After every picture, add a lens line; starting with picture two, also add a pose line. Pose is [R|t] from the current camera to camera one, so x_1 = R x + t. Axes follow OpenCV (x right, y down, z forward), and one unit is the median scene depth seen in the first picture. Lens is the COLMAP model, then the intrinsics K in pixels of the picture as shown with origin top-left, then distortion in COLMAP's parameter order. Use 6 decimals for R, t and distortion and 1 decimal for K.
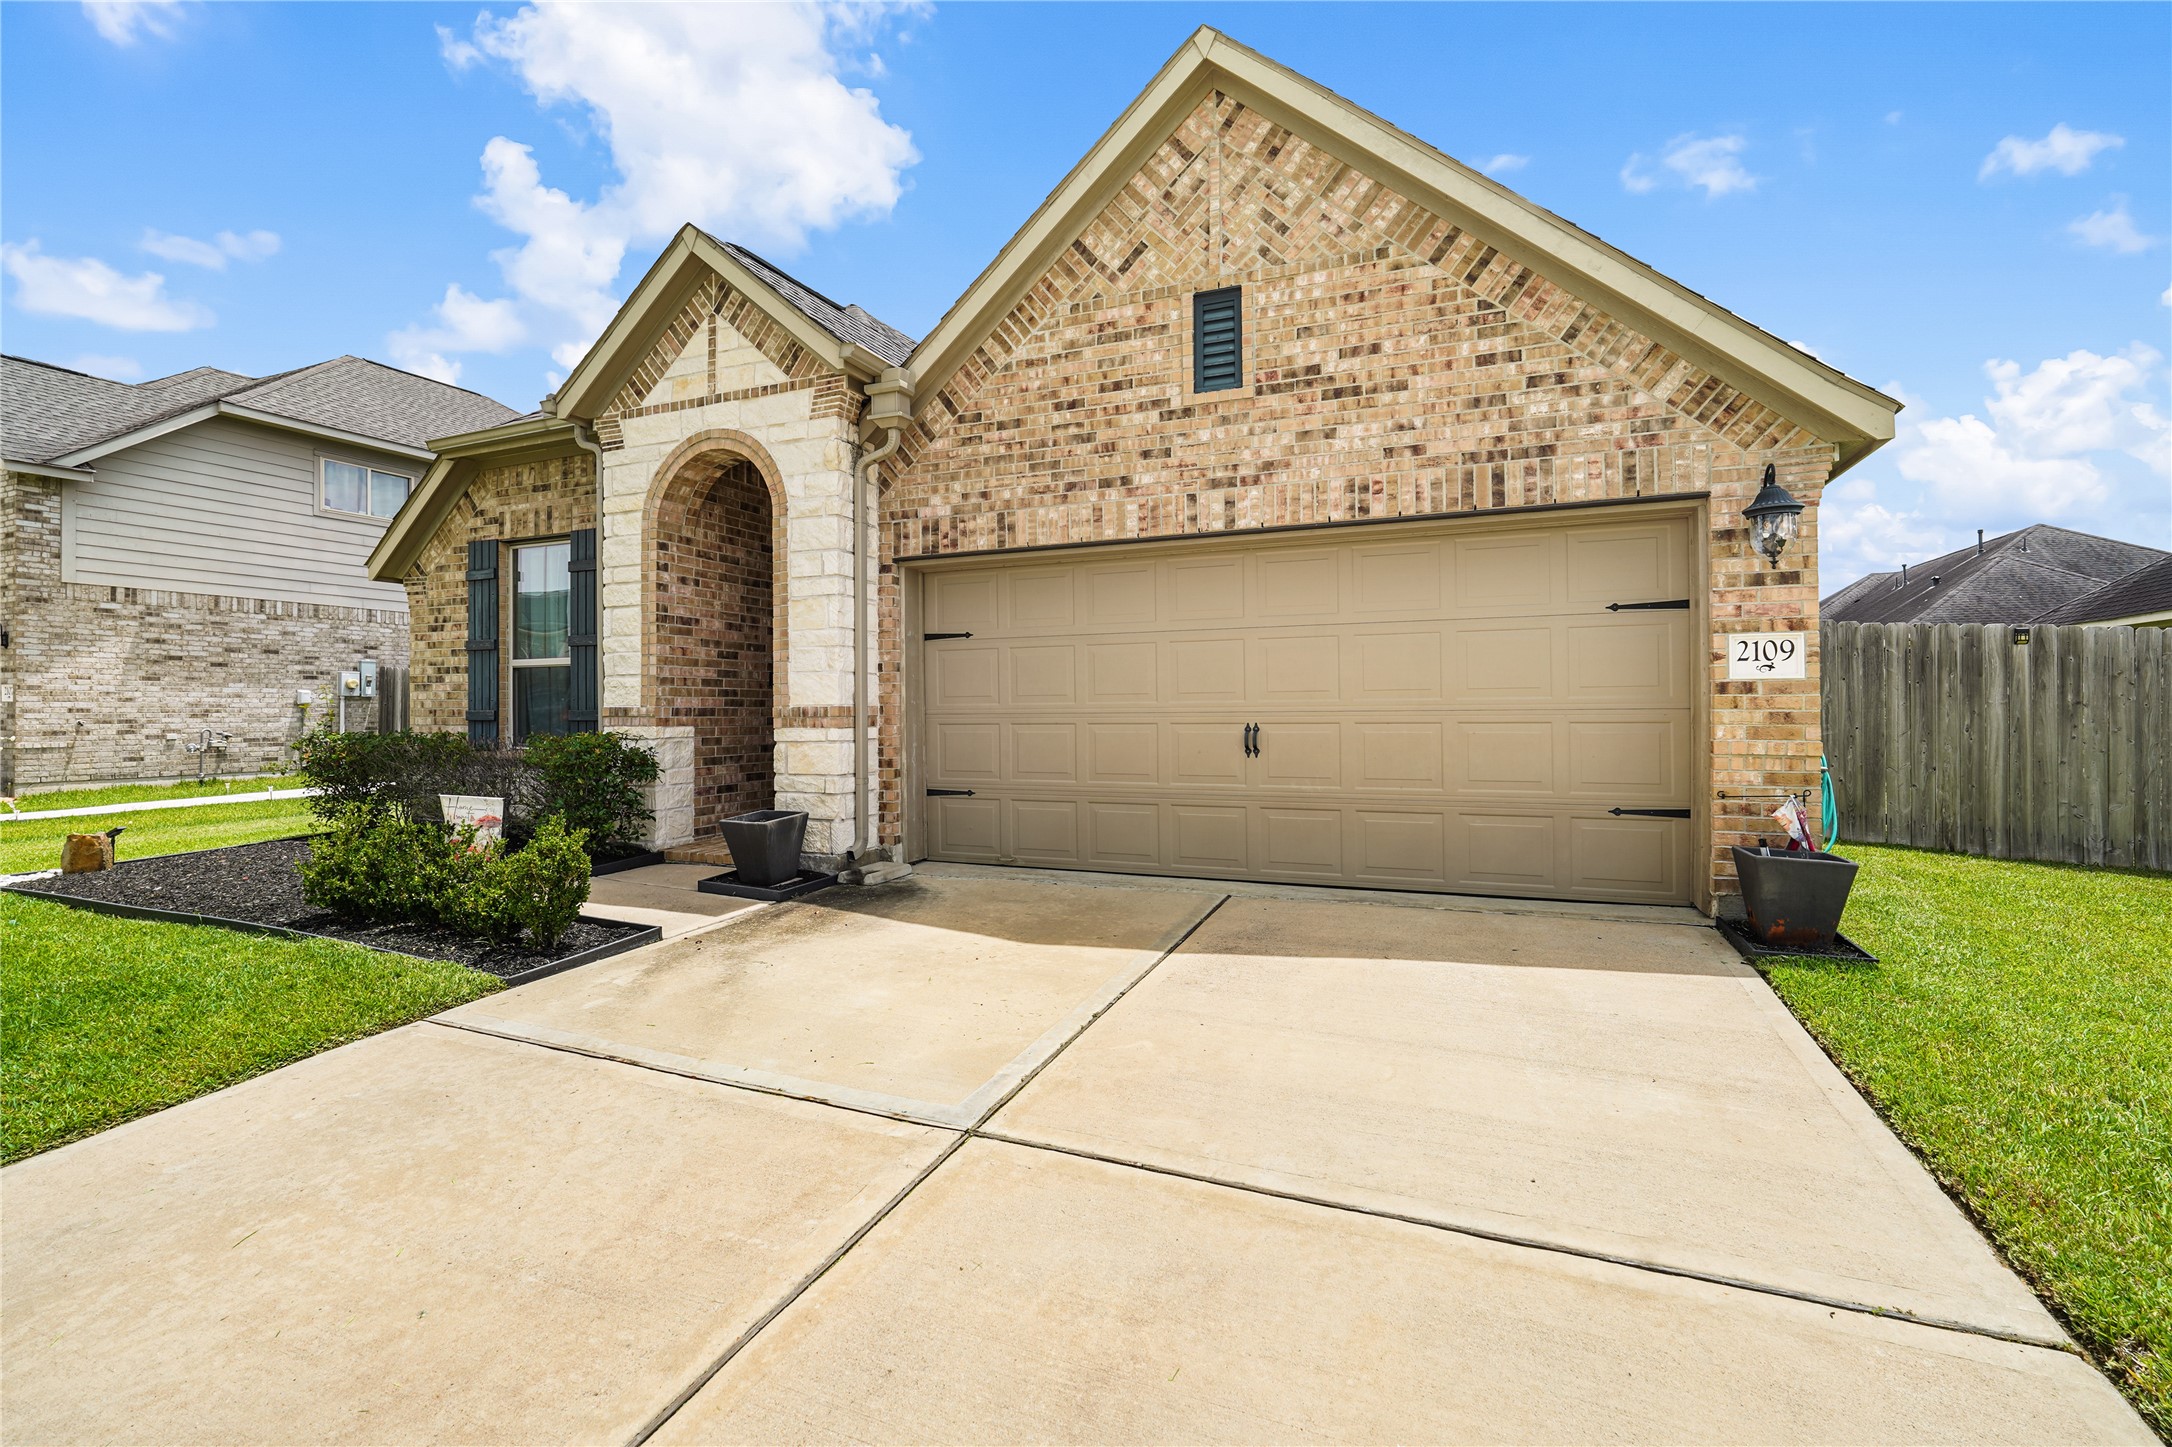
lens RADIAL K [[998.3, 0, 1085.7], [0, 998.3, 713.2], [0, 0, 1]] dist [-0.013649, 0.002727]
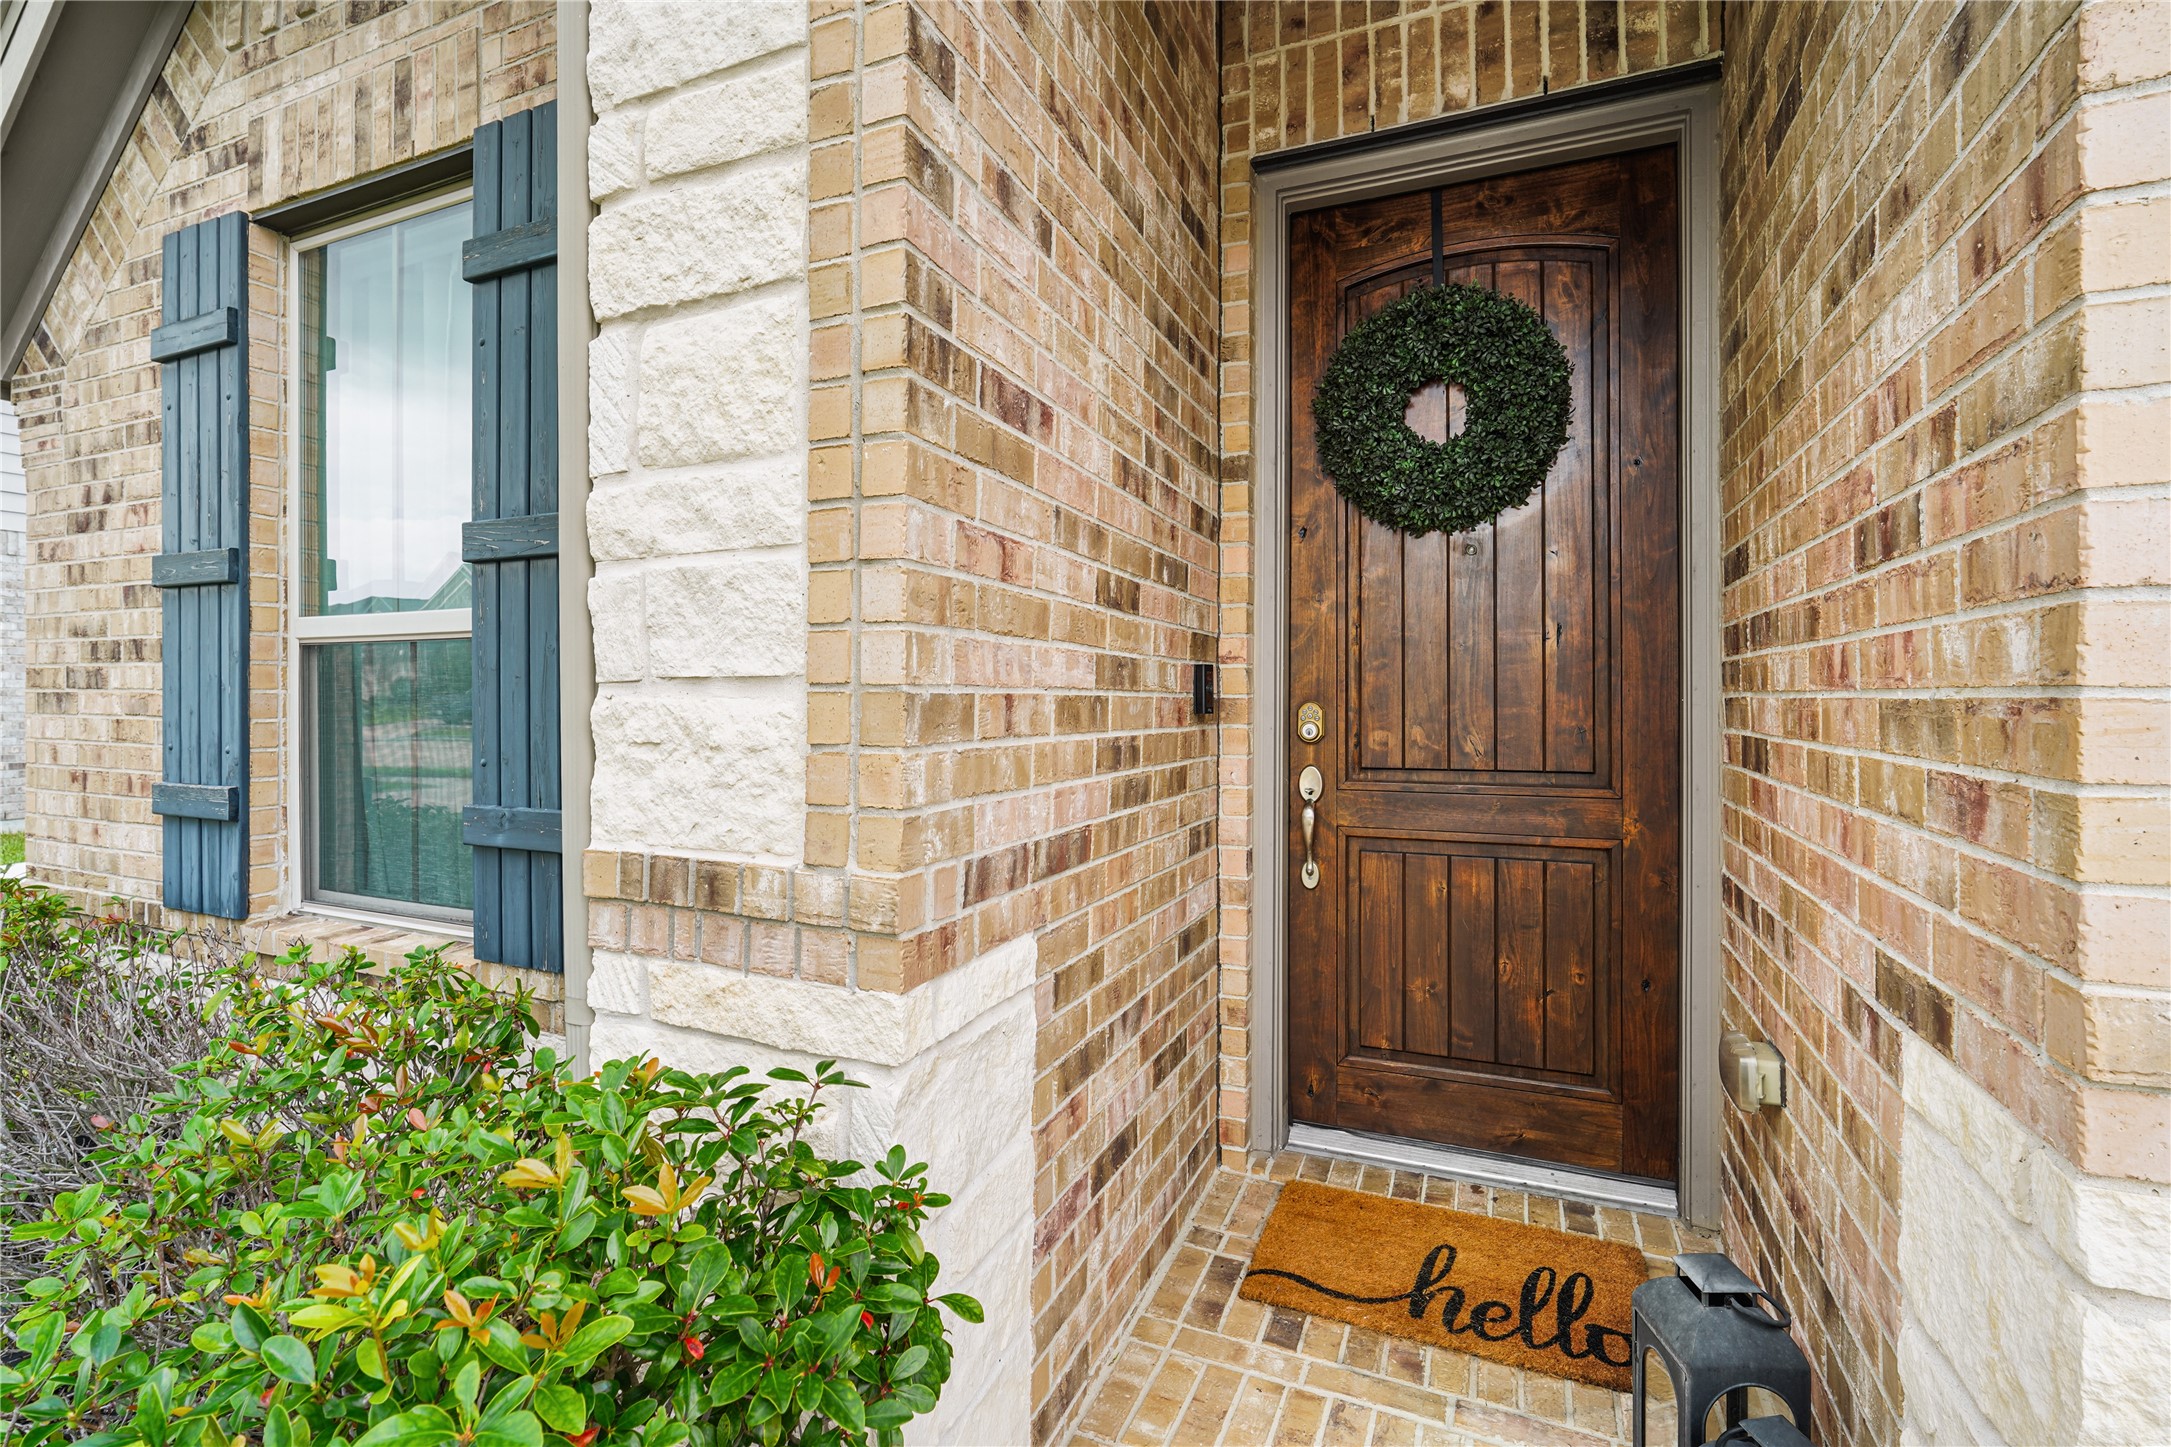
lens RADIAL K [[997.8, 0, 1082.1], [0, 997.8, 714.5], [0, 0, 1]] dist [-0.013649, 0.002727]
pose [[0.999967, 0.007024, -0.003997, -0.360736], [-0.006971, 0.999891, 0.013041, -0.031949], [0.004088, -0.013013, 0.999907, 0.750104]]
